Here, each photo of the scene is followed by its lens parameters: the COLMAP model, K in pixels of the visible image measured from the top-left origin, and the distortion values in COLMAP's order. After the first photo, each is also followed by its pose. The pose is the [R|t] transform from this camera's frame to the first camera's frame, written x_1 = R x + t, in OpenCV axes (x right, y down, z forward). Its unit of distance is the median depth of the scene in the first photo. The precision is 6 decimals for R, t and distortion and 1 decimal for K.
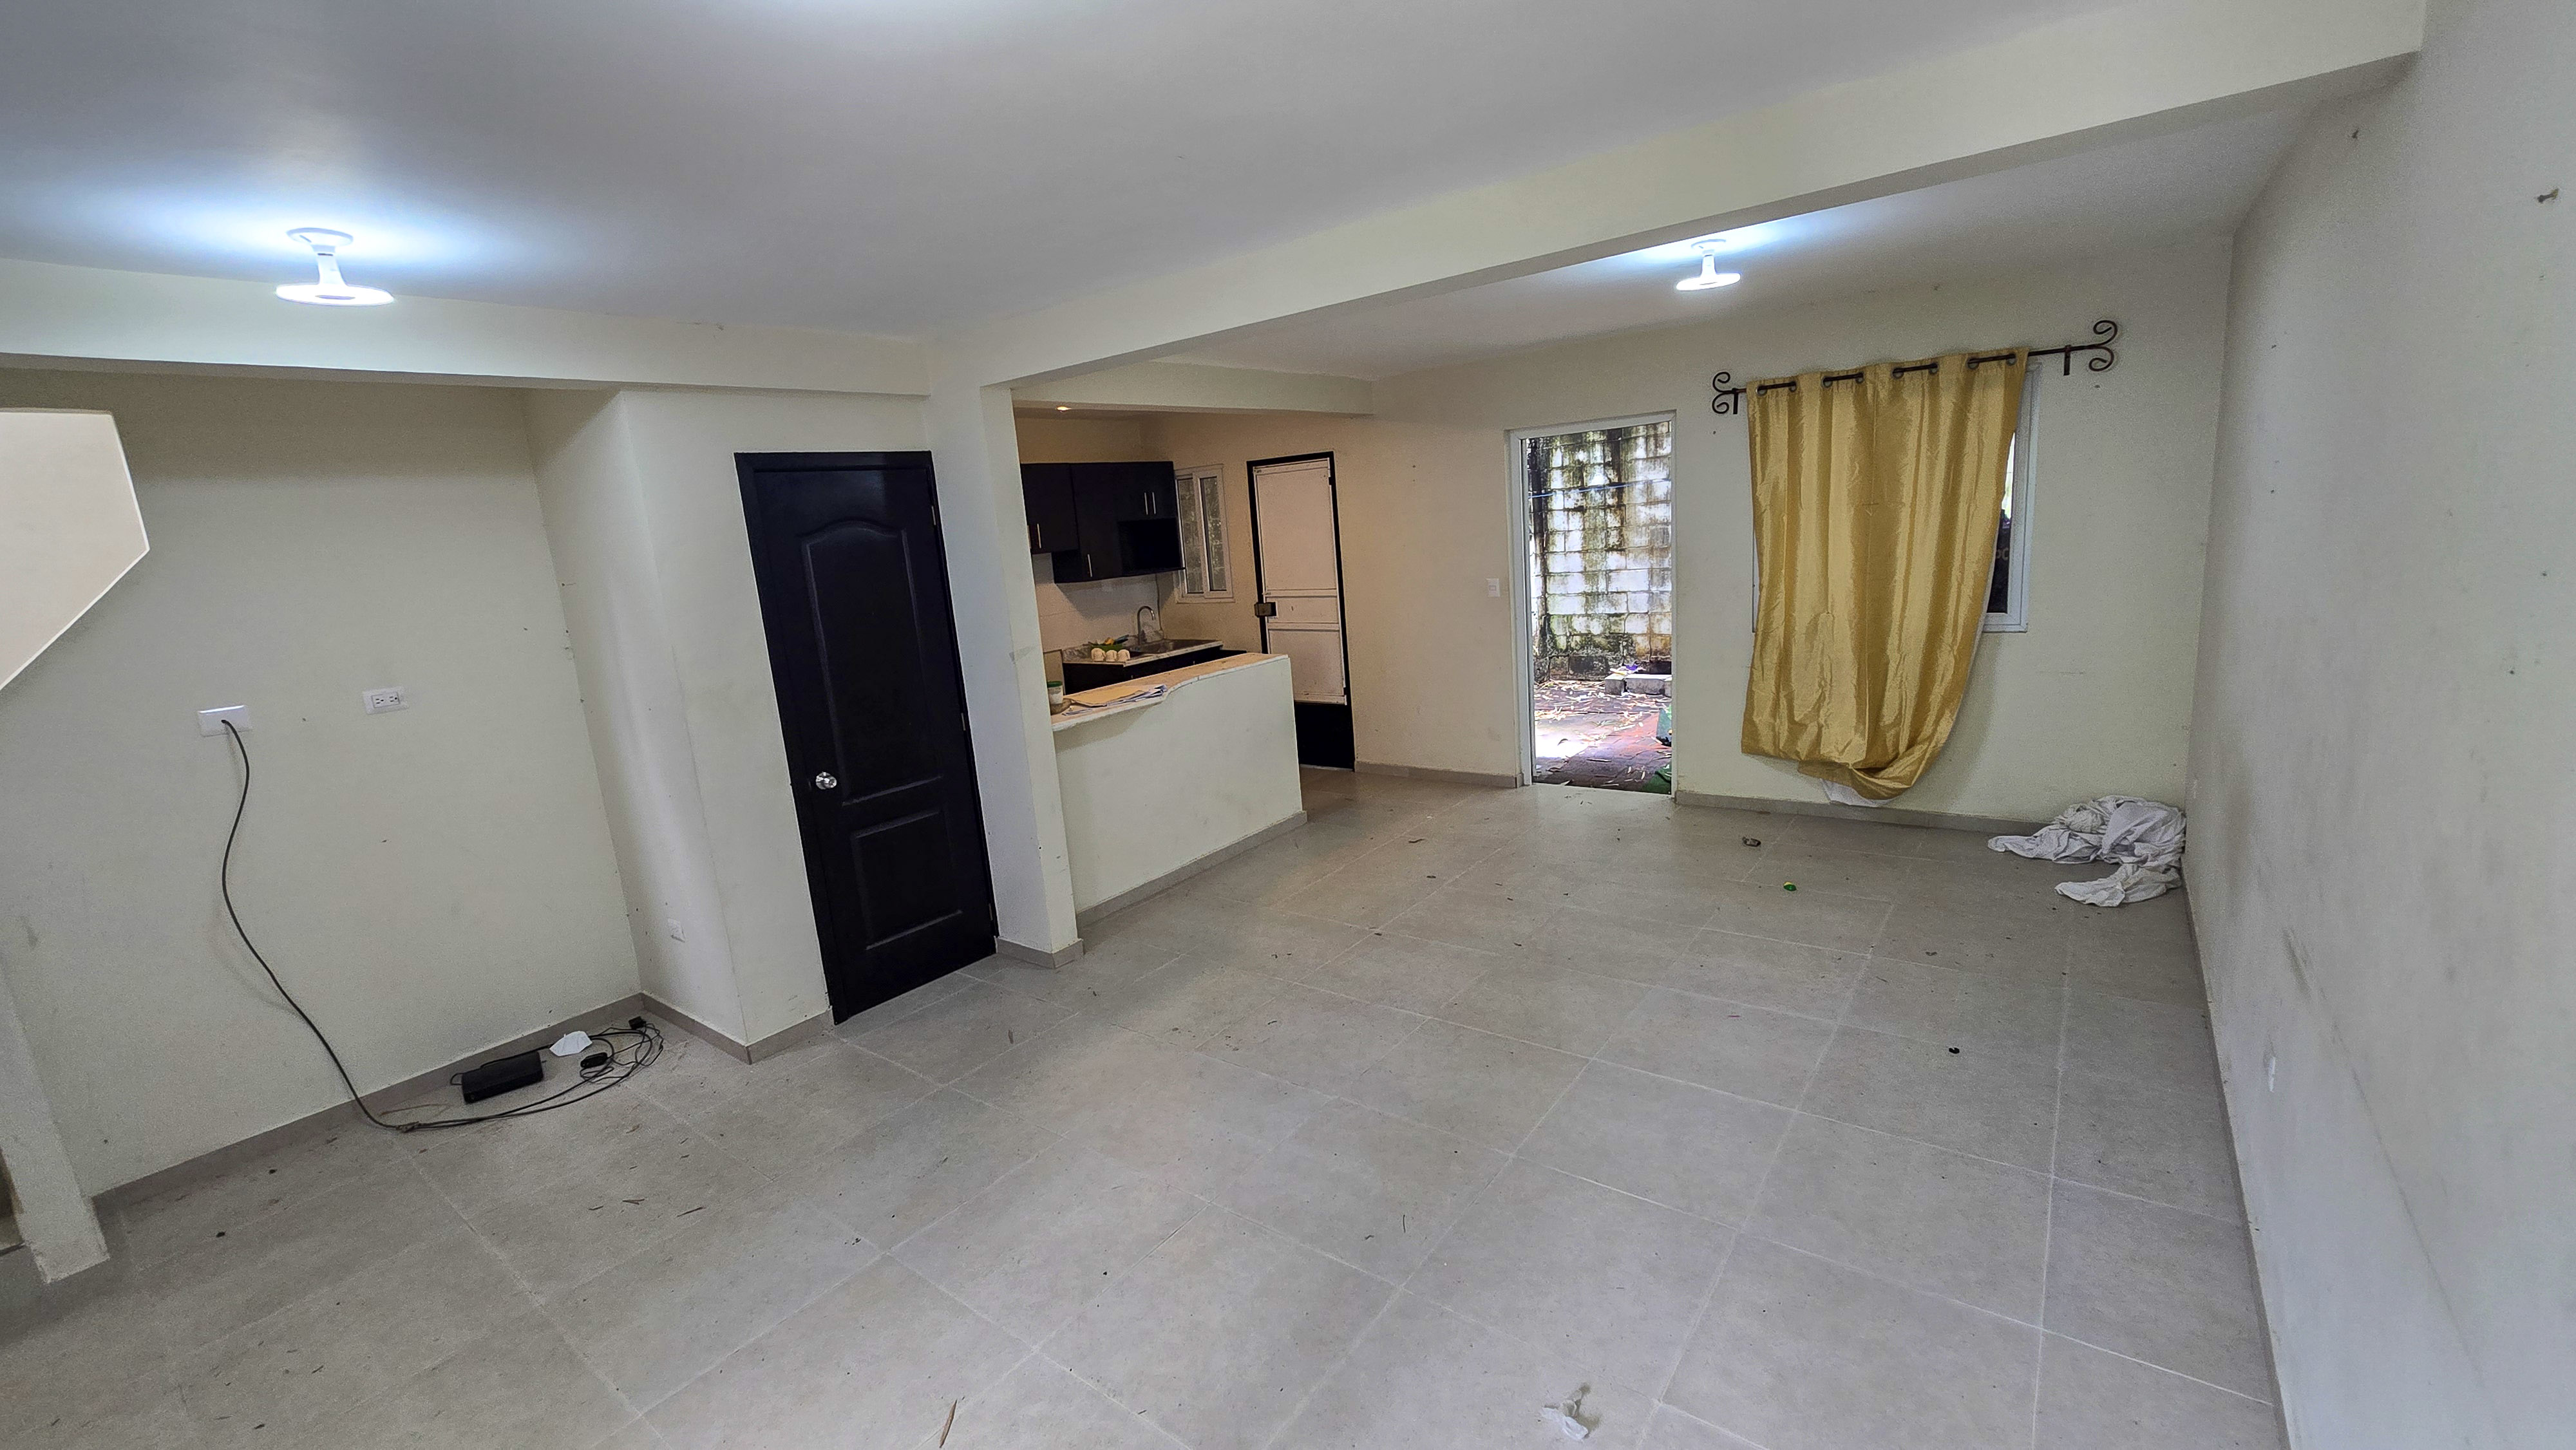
lens RADIAL K [[1050.4, 0, 1280.7], [0, 1050.4, 724.0], [0, 0, 1]] dist [-0.003180, -0.000107]
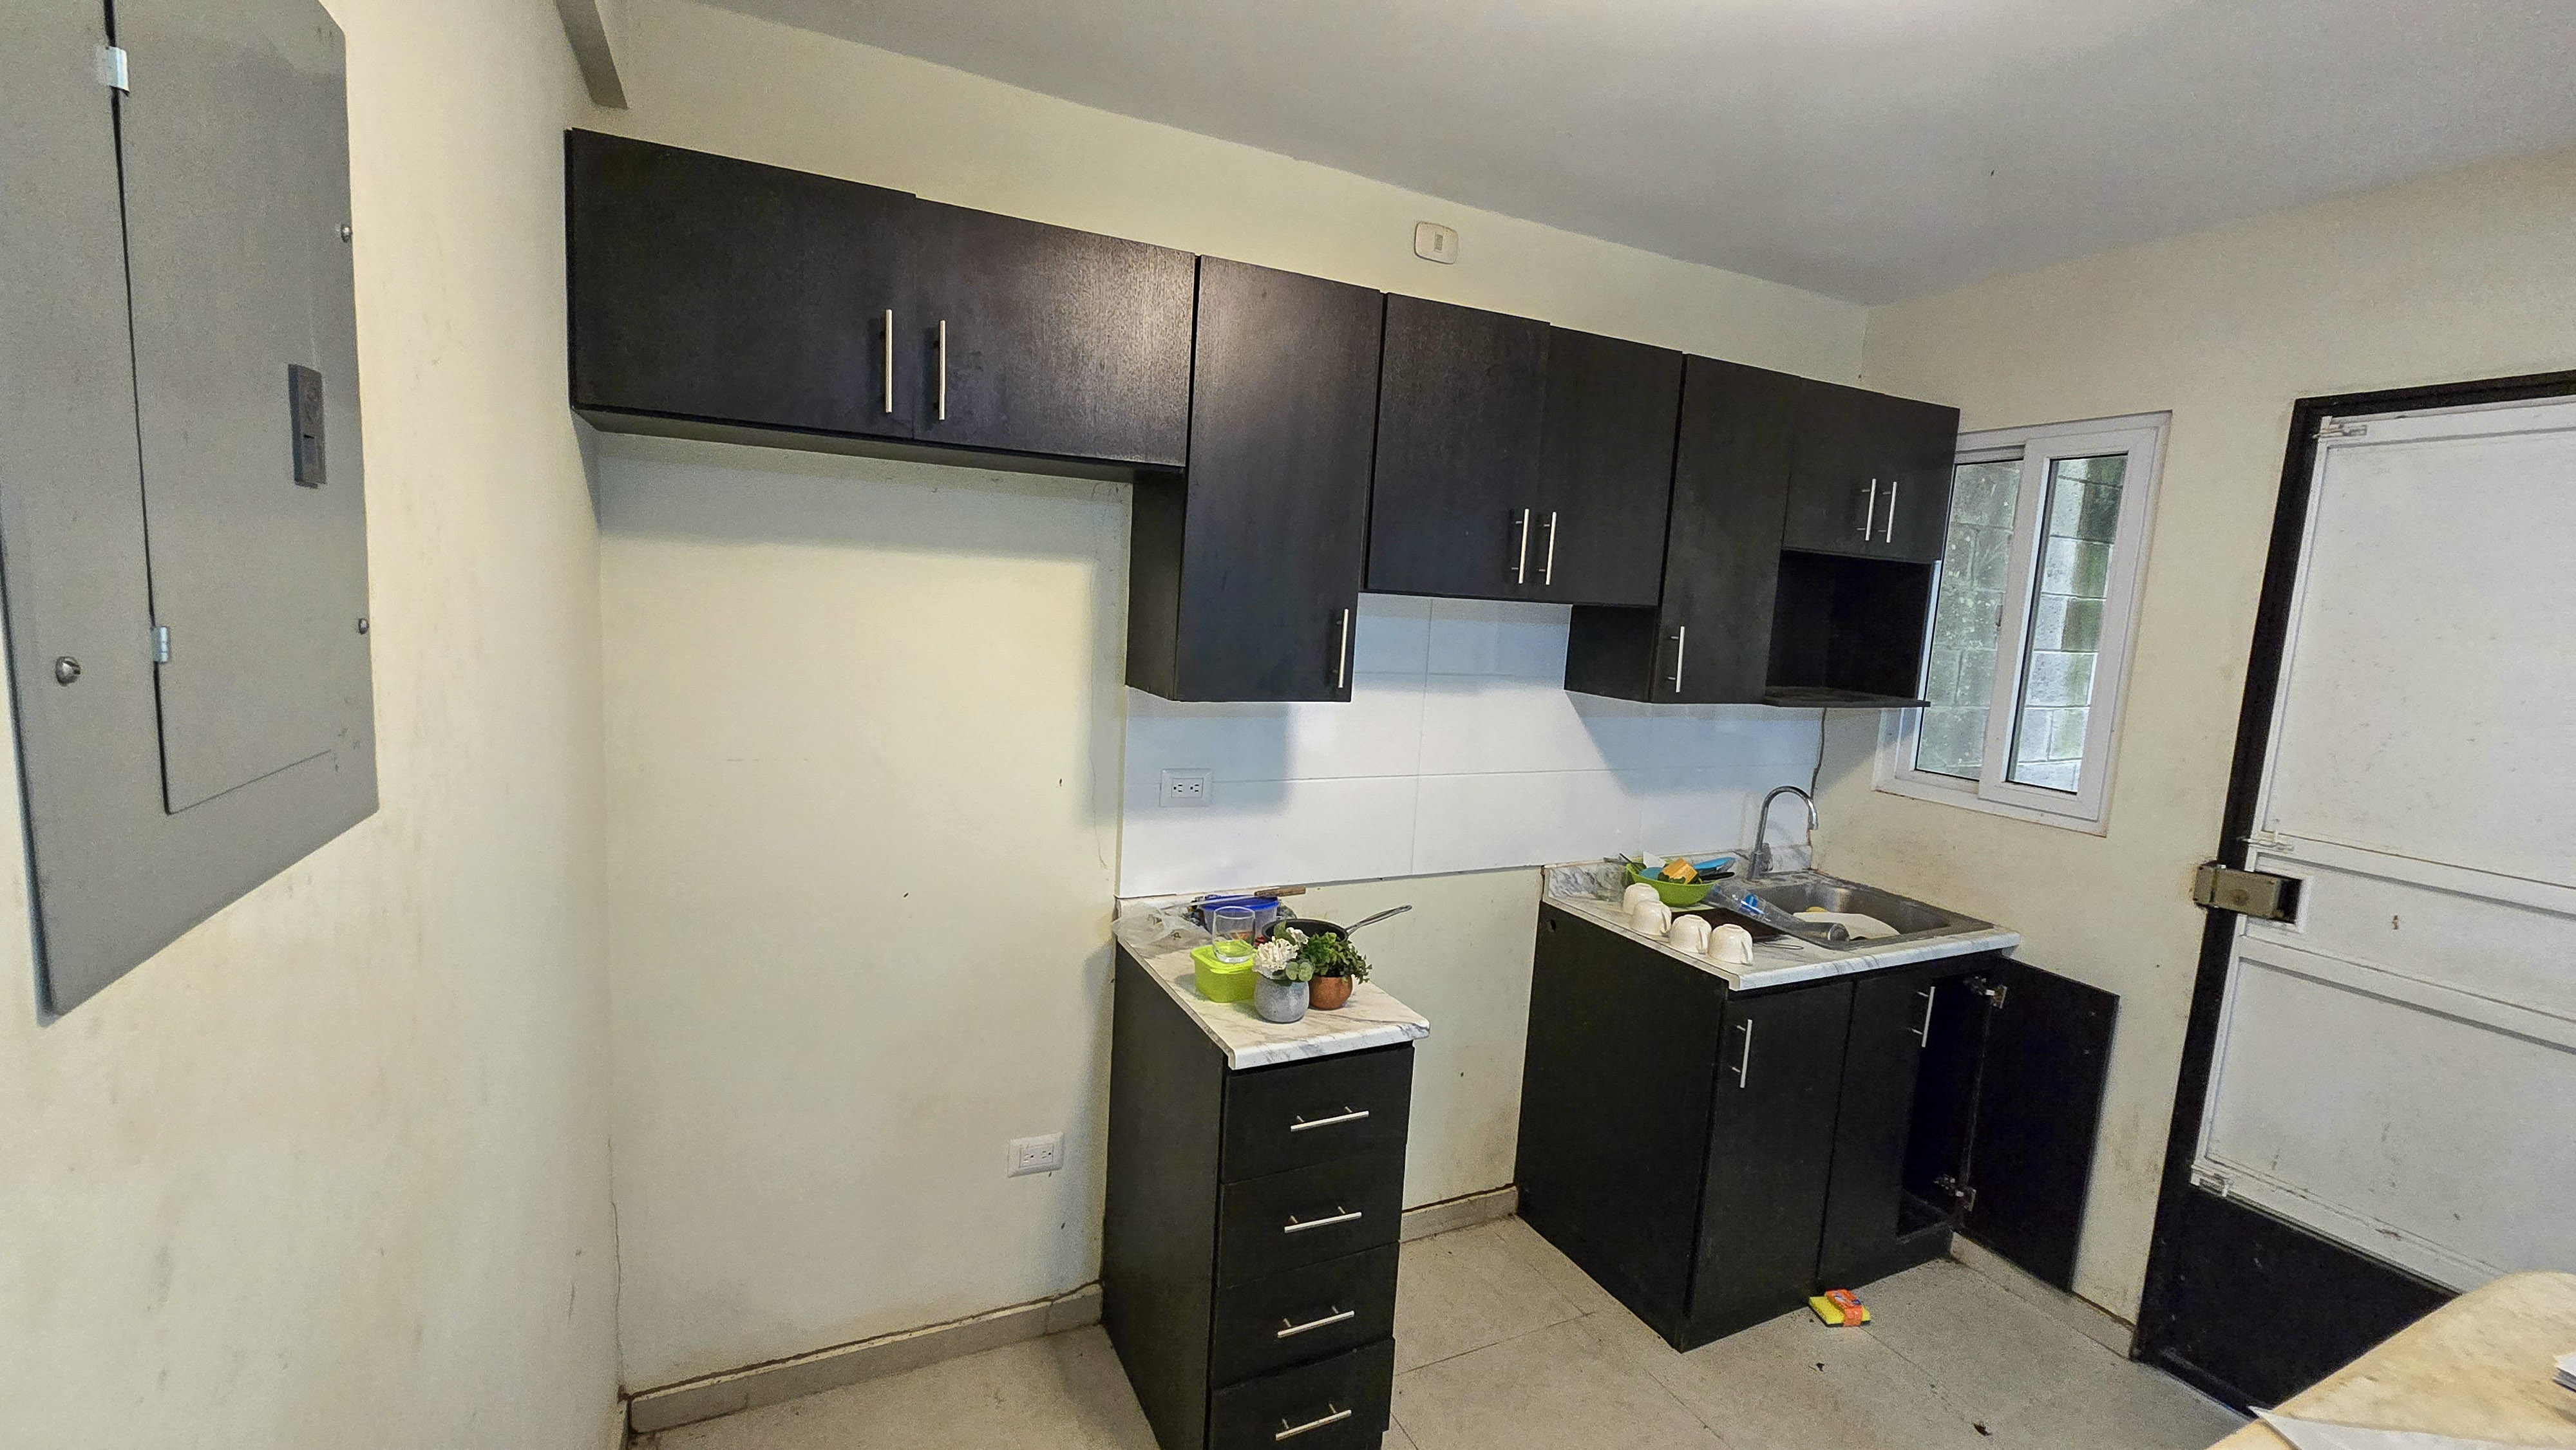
lens RADIAL K [[1050.4, 0, 1283.1], [0, 1050.4, 716.0], [0, 0, 1]] dist [-0.003180, -0.000107]
pose [[0.888975, 0.180618, -0.420833, -0.160447], [-0.209430, 0.977557, -0.022845, -0.105470], [0.407262, 0.108444, 0.906850, 0.687639]]
